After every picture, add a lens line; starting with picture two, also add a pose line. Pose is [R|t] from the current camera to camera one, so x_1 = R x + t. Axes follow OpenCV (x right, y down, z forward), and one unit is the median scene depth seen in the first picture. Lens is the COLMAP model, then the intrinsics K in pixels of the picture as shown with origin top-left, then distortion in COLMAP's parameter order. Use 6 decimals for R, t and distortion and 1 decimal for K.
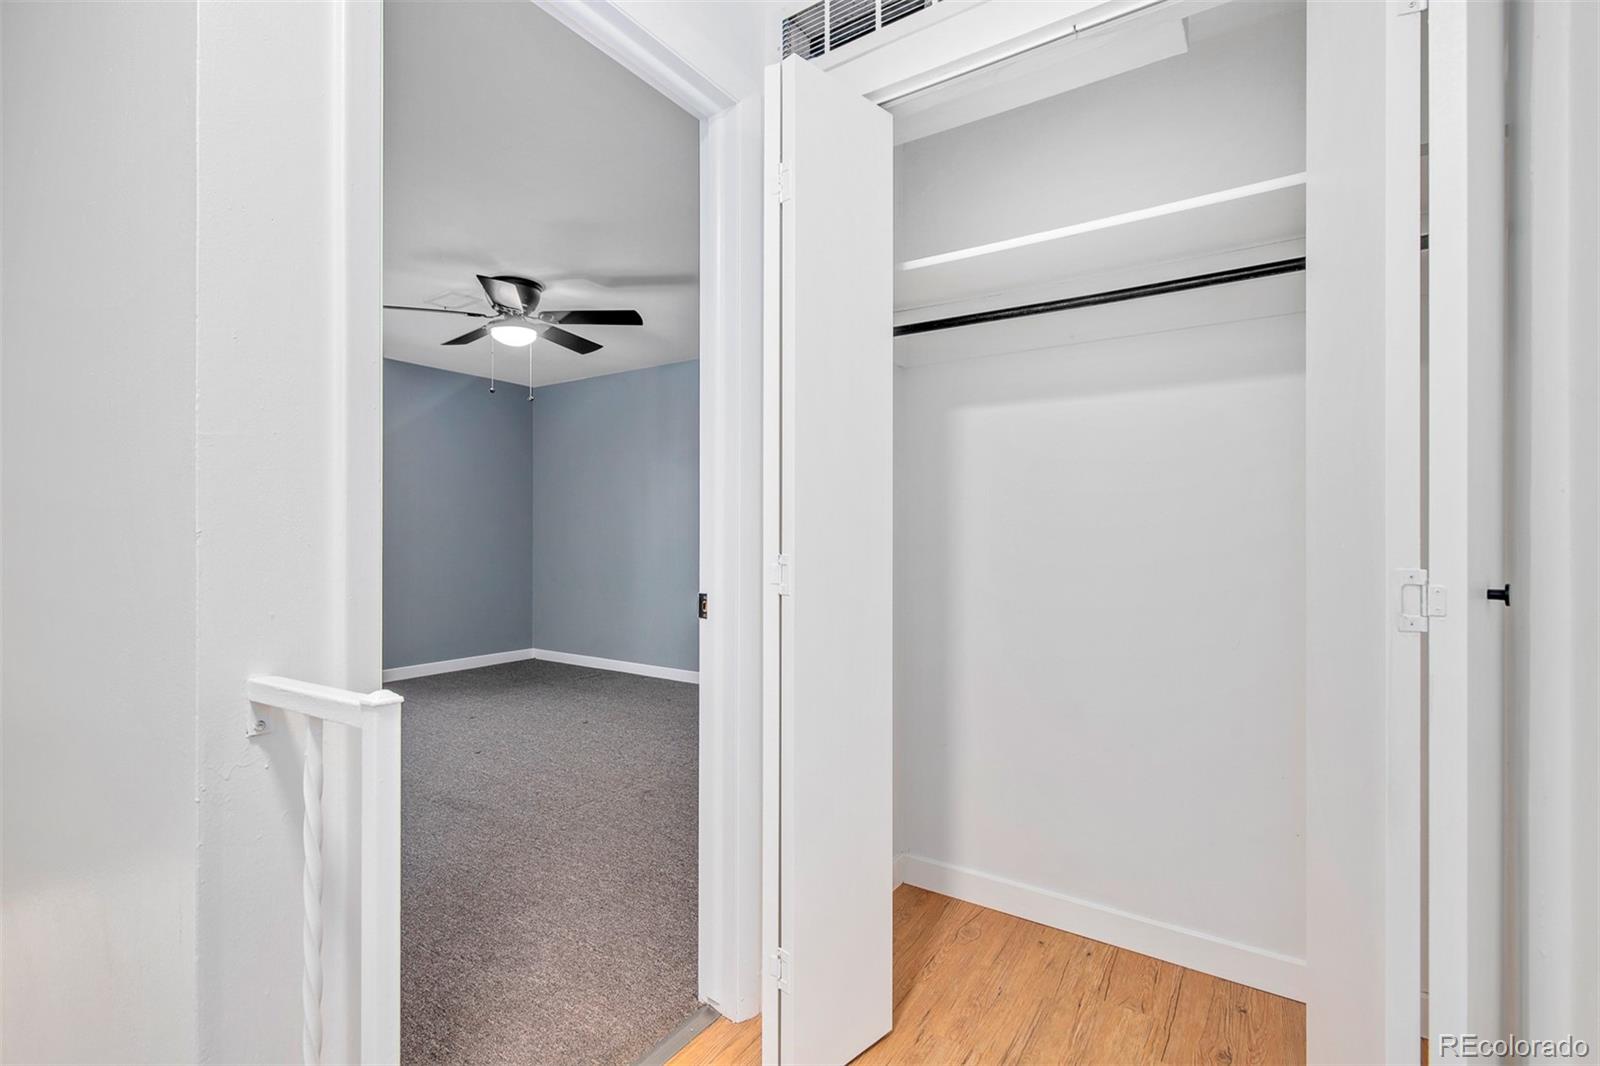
lens RADIAL K [[719.6, 0, 795.5], [0, 719.6, 539.1], [0, 0, 1]] dist [-0.001827, -0.000374]
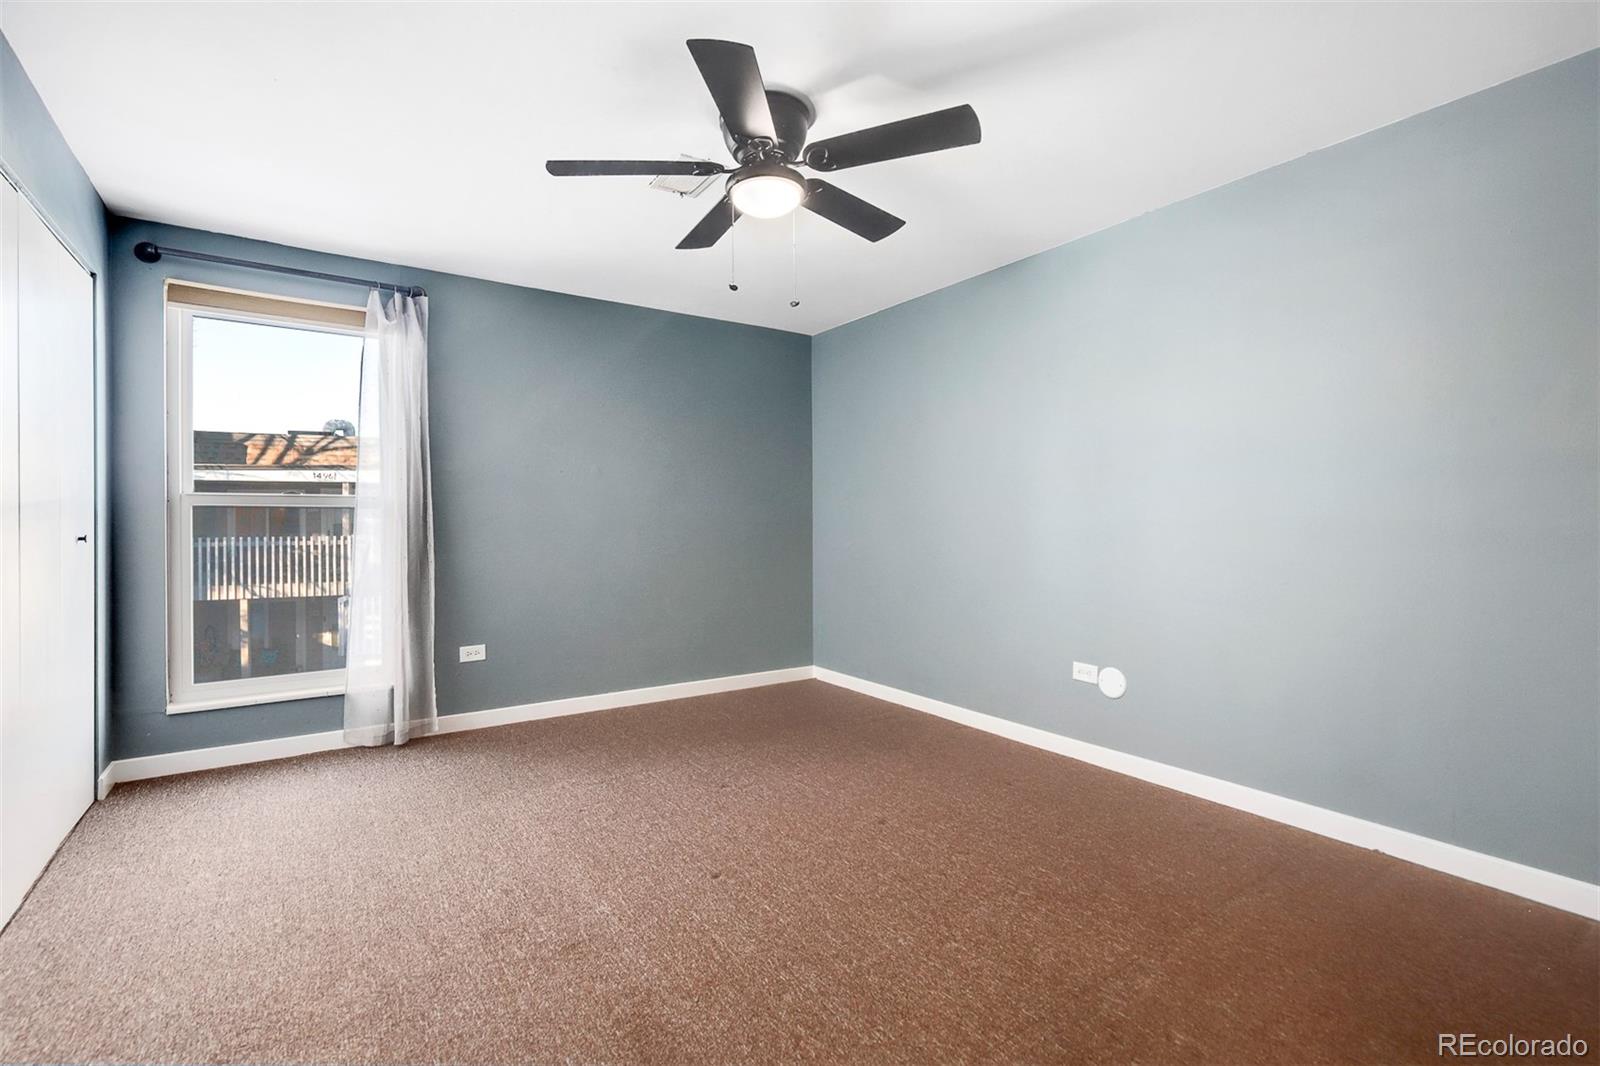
lens RADIAL K [[733.7, 0, 801.2], [0, 733.7, 521.9], [0, 0, 1]] dist [-0.000721, -0.000055]
pose [[0.928517, -0.005868, -0.371245, -0.134363], [0.004505, 0.999980, -0.004539, -0.003709], [0.371264, 0.002542, 0.928524, 0.428944]]
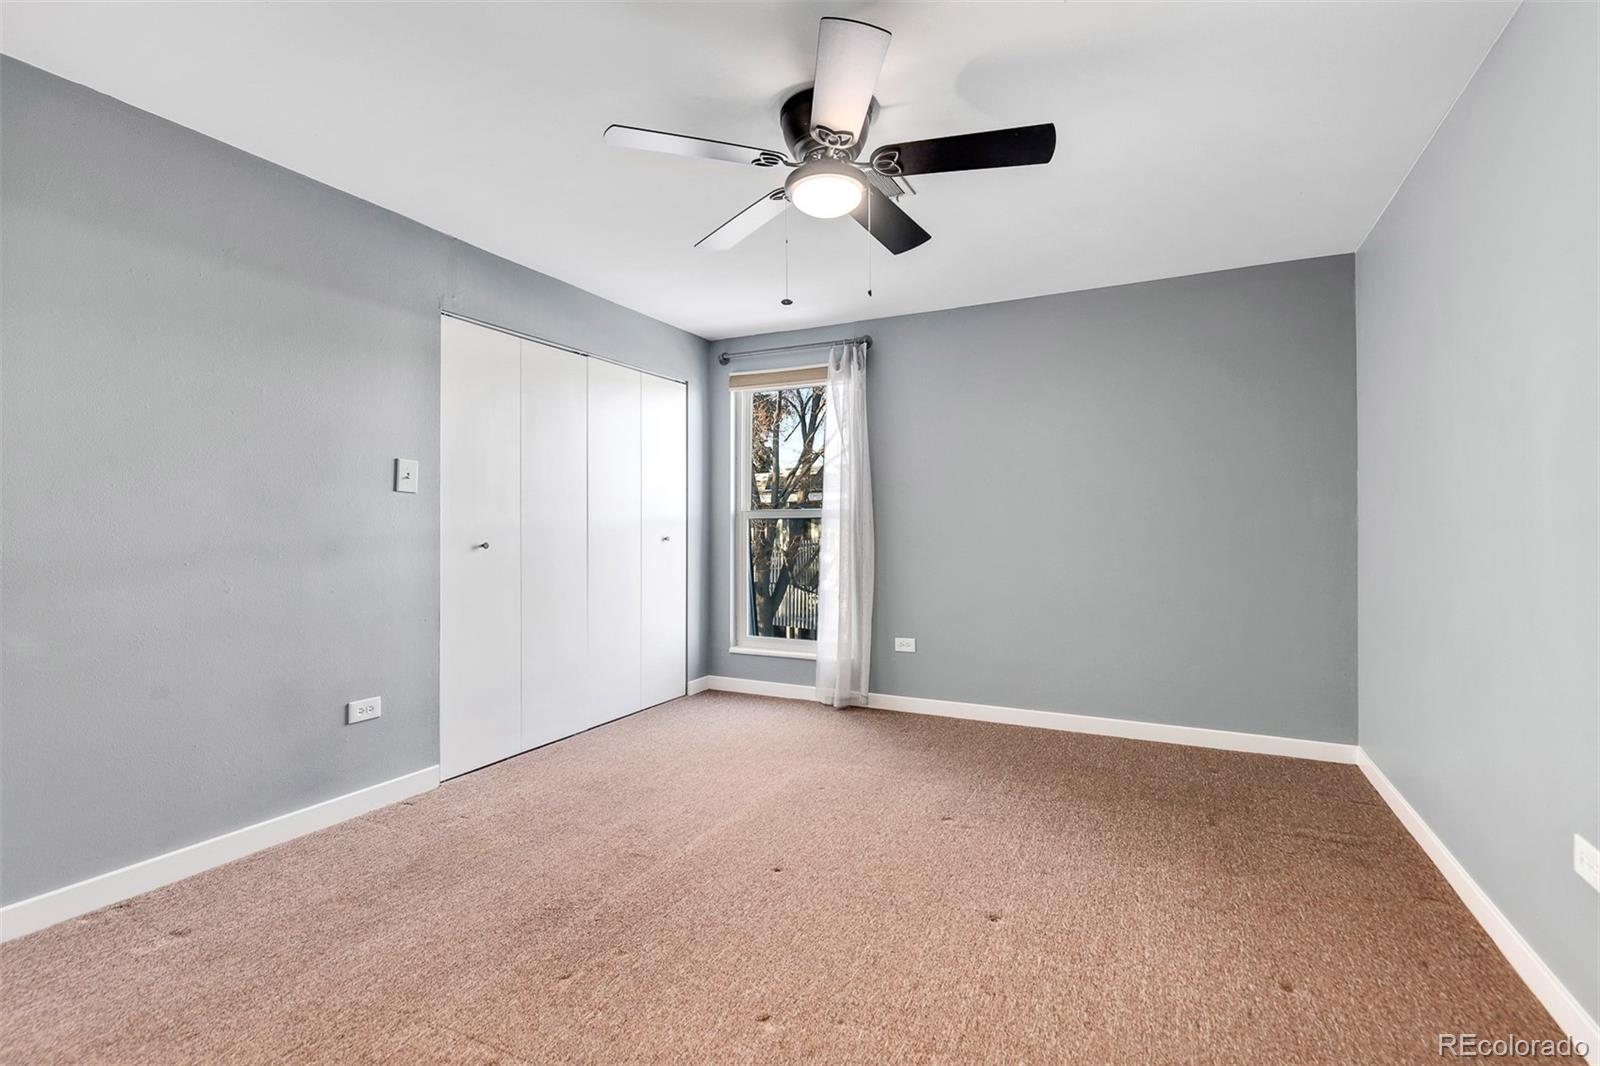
lens RADIAL K [[740.6, 0, 805.9], [0, 740.6, 535.8], [0, 0, 1]] dist [-0.001155, 0.000116]
pose [[0.126687, 0.005984, -0.991925, 0.211900], [-0.004119, 0.999976, 0.005506, -0.007225], [0.991934, 0.003388, 0.126709, 0.909035]]
